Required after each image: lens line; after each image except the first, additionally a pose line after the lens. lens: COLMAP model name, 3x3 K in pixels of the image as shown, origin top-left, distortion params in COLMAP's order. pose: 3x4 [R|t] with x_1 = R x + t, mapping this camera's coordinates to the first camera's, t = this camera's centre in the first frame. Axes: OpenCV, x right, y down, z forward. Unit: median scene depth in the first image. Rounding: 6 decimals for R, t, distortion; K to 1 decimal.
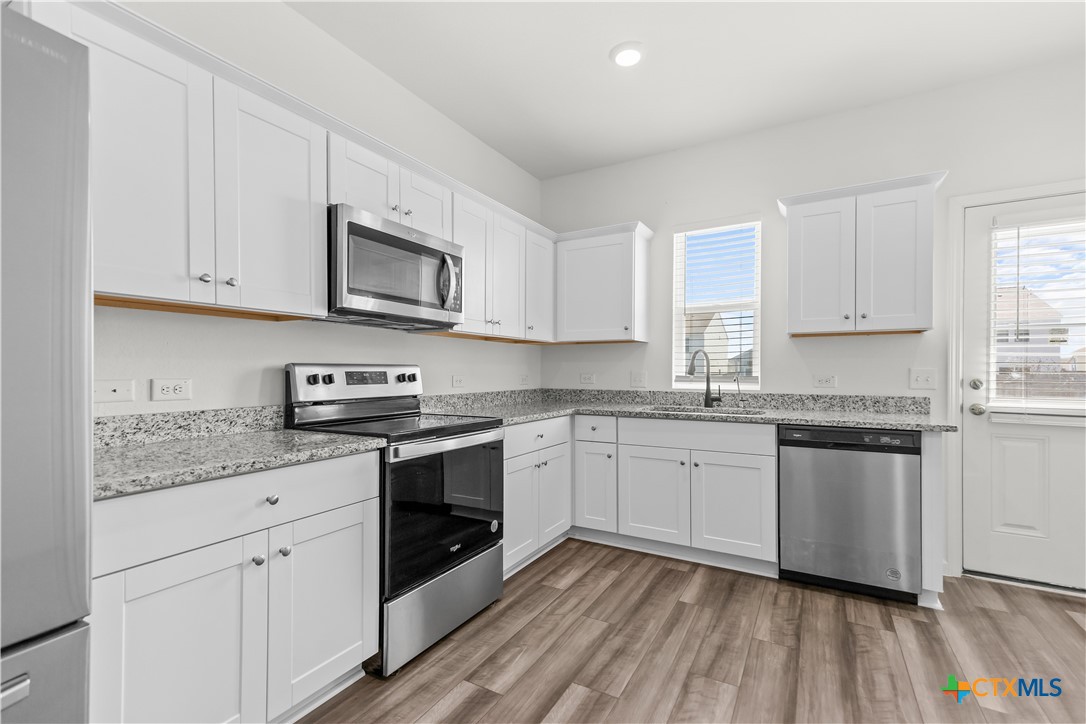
lens RADIAL K [[481.7, 0, 540.9], [0, 481.7, 377.8], [0, 0, 1]] dist [0.018130, -0.000449]
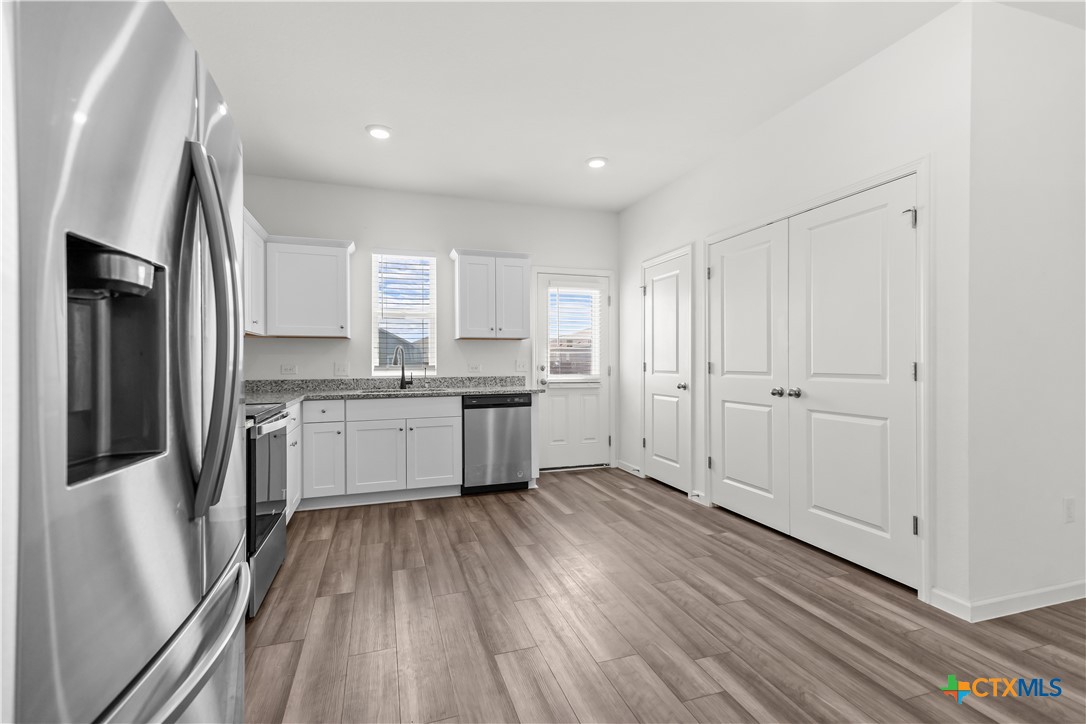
lens RADIAL K [[481.7, 0, 540.9], [0, 481.7, 377.8], [0, 0, 1]] dist [0.018130, -0.000449]
pose [[0.666914, -0.030199, 0.744522, -0.489153], [0.017109, 0.999536, 0.025217, 0.003125], [-0.744938, -0.004079, 0.667121, -0.223959]]
